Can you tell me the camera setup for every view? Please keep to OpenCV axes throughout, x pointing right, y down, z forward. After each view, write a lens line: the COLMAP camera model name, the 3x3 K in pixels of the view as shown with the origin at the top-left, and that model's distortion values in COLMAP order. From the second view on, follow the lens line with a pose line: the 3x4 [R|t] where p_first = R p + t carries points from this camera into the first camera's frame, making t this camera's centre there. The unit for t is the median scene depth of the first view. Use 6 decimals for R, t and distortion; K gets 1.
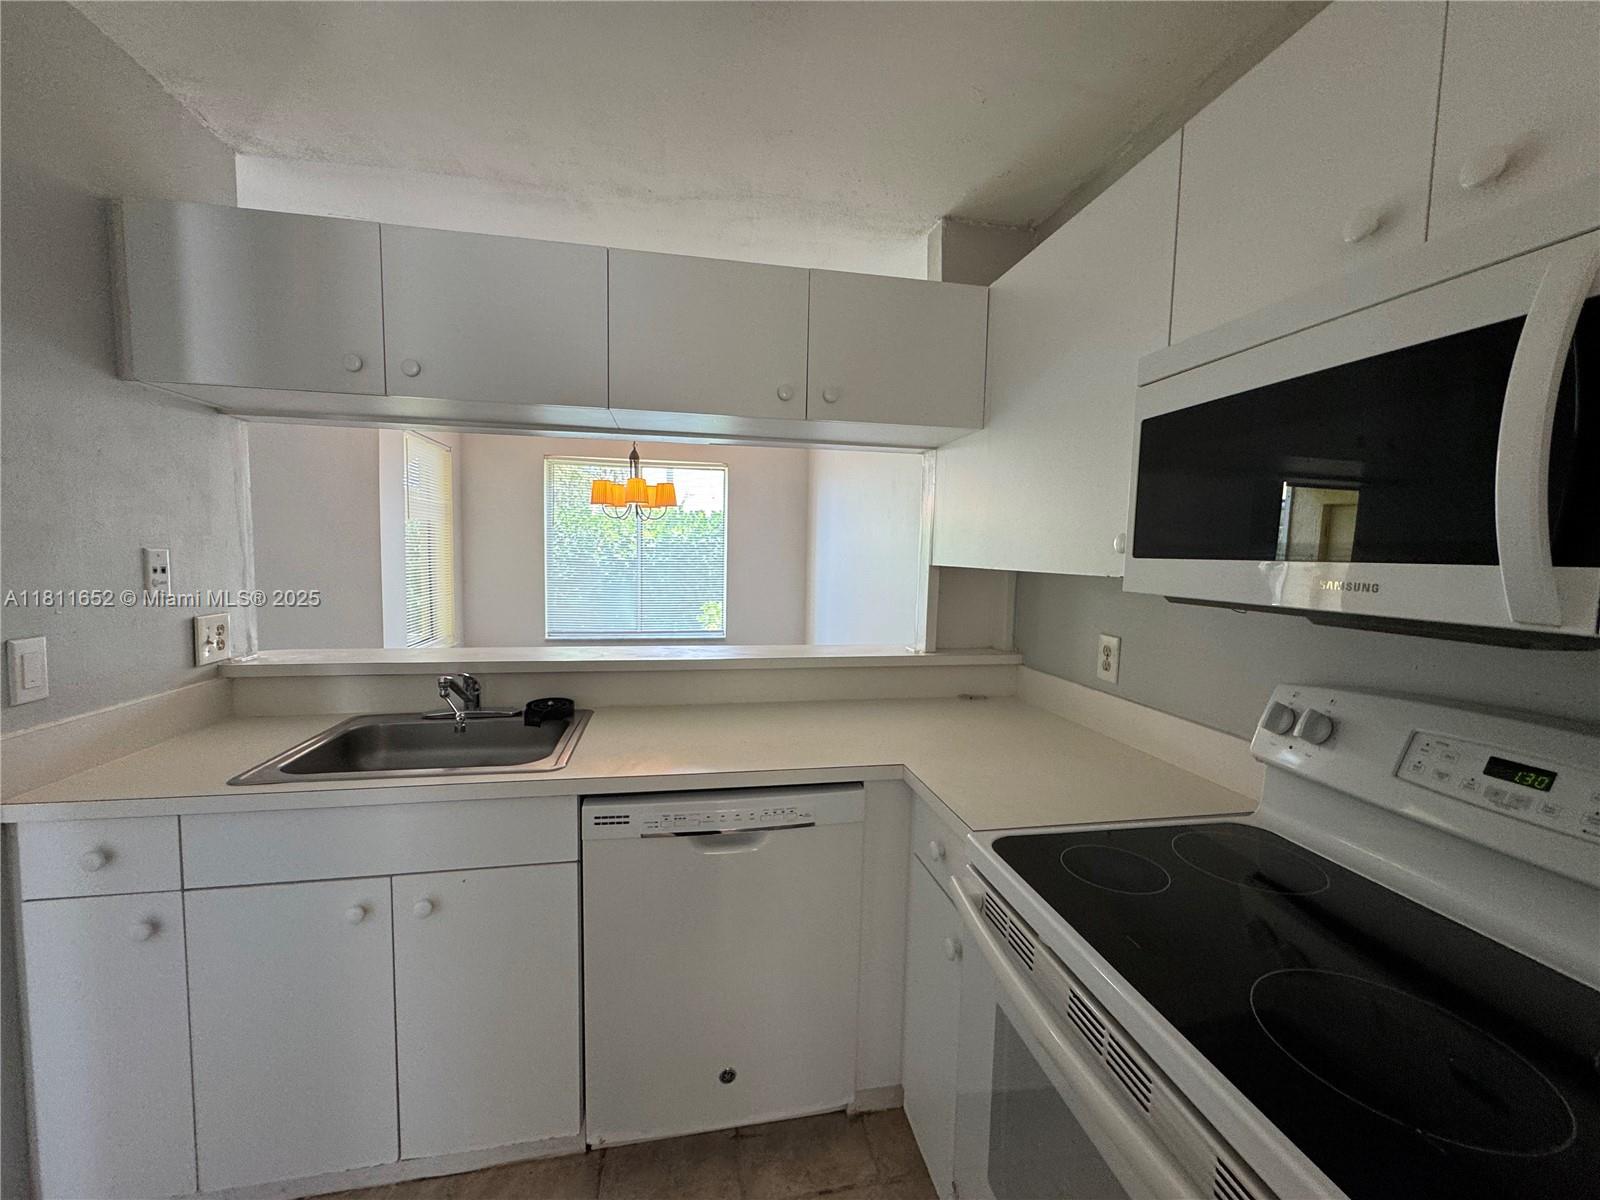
lens RADIAL K [[638.8, 0, 796.4], [0, 638.8, 597.1], [0, 0, 1]] dist [-0.004182, 0.001547]
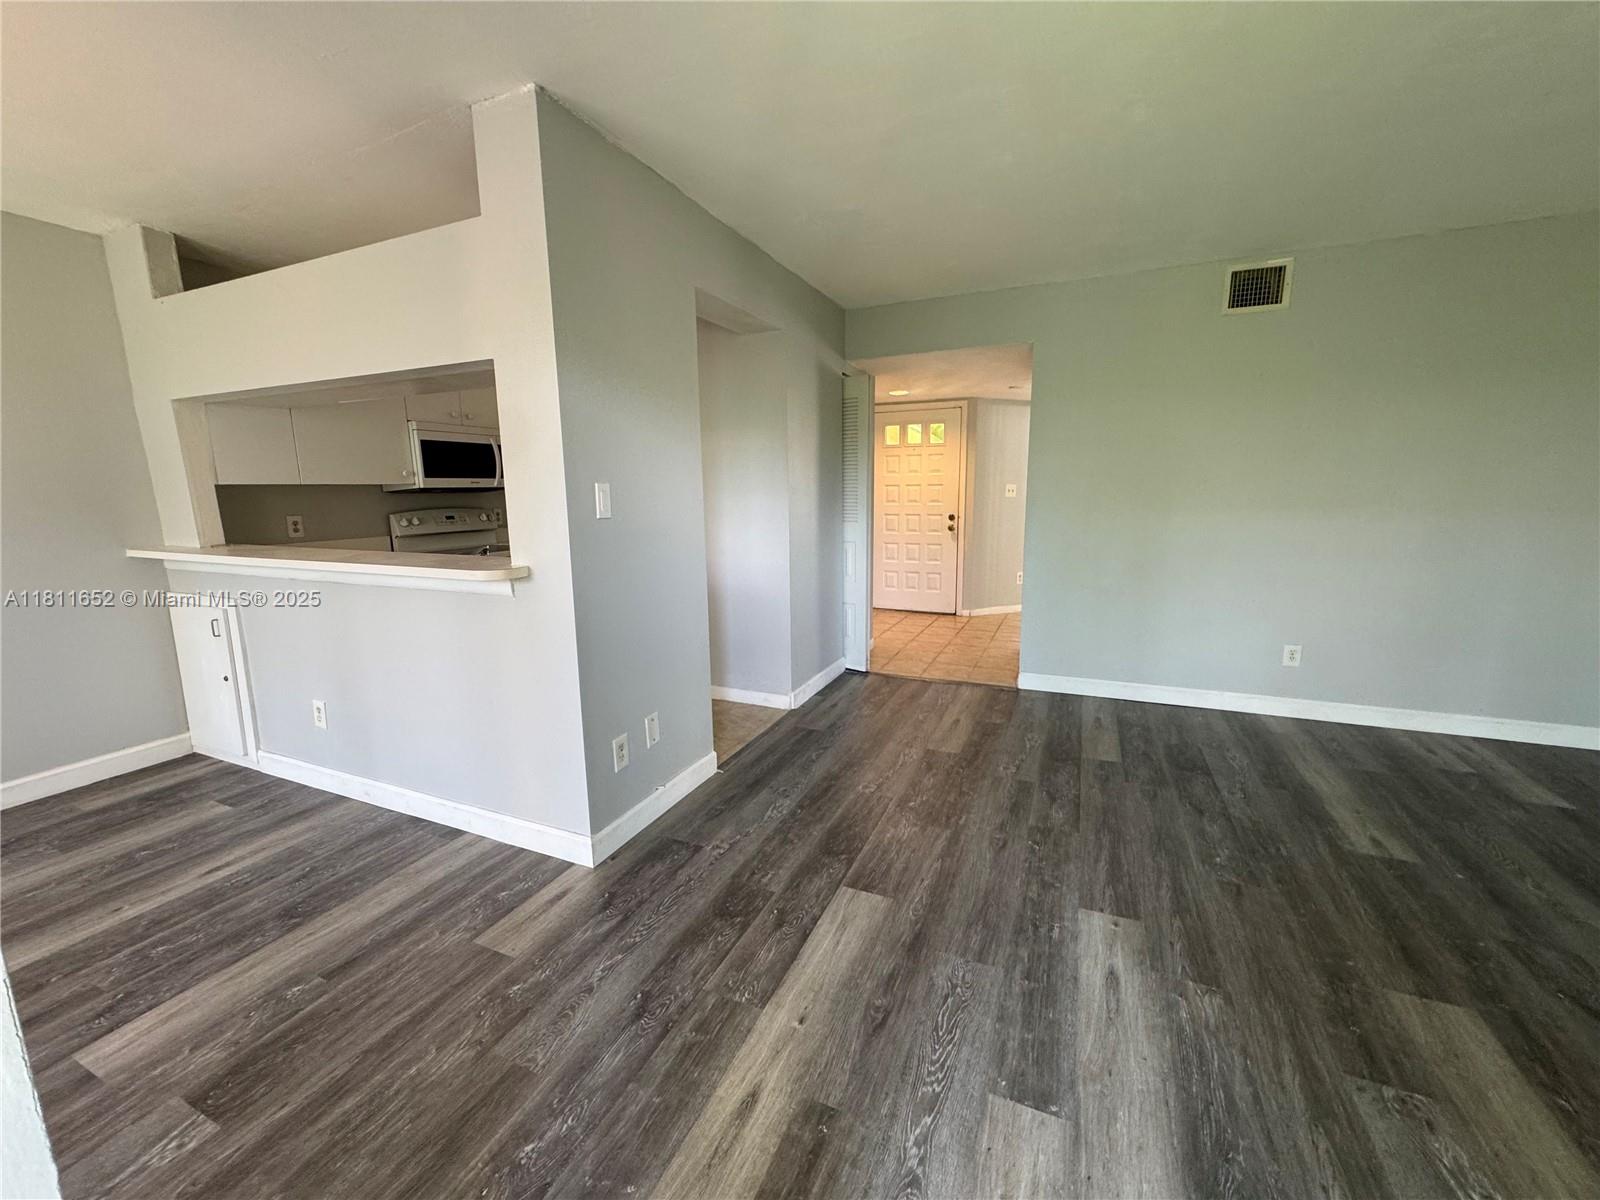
lens RADIAL K [[638.8, 0, 799.4], [0, 638.8, 596.2], [0, 0, 1]] dist [-0.004182, 0.001547]
pose [[-0.814303, -0.110830, 0.569761, -2.455357], [0.034568, 0.970599, 0.238205, -0.147221], [-0.579410, 0.213667, -0.786531, 2.027672]]
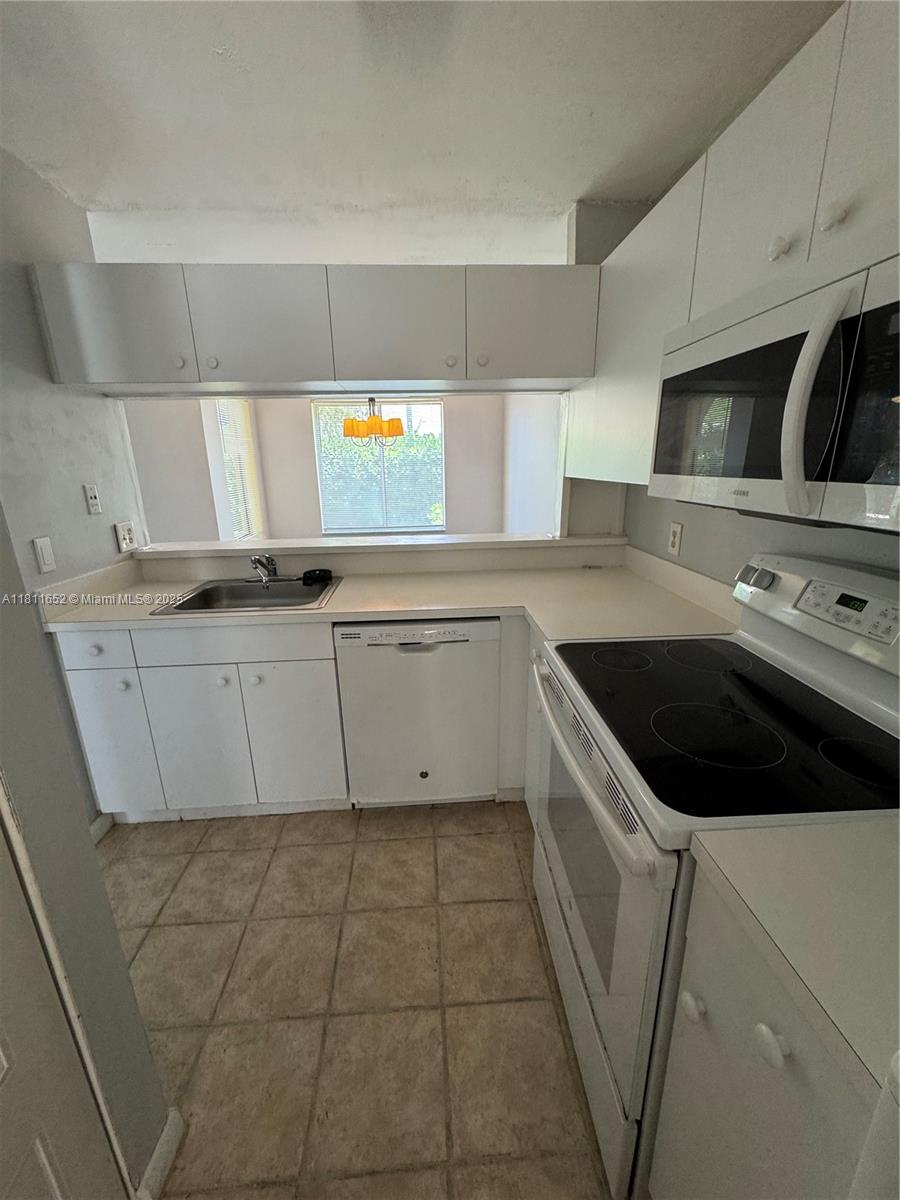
lens RADIAL K [[479.1, 0, 448.1], [0, 479.1, 598.4], [0, 0, 1]] dist [-0.004182, 0.001547]
pose [[0.990907, -0.000455, -0.134549, 0.136579], [0.027965, 0.978854, 0.202637, -0.010185], [0.131611, -0.204557, 0.969966, -0.197249]]
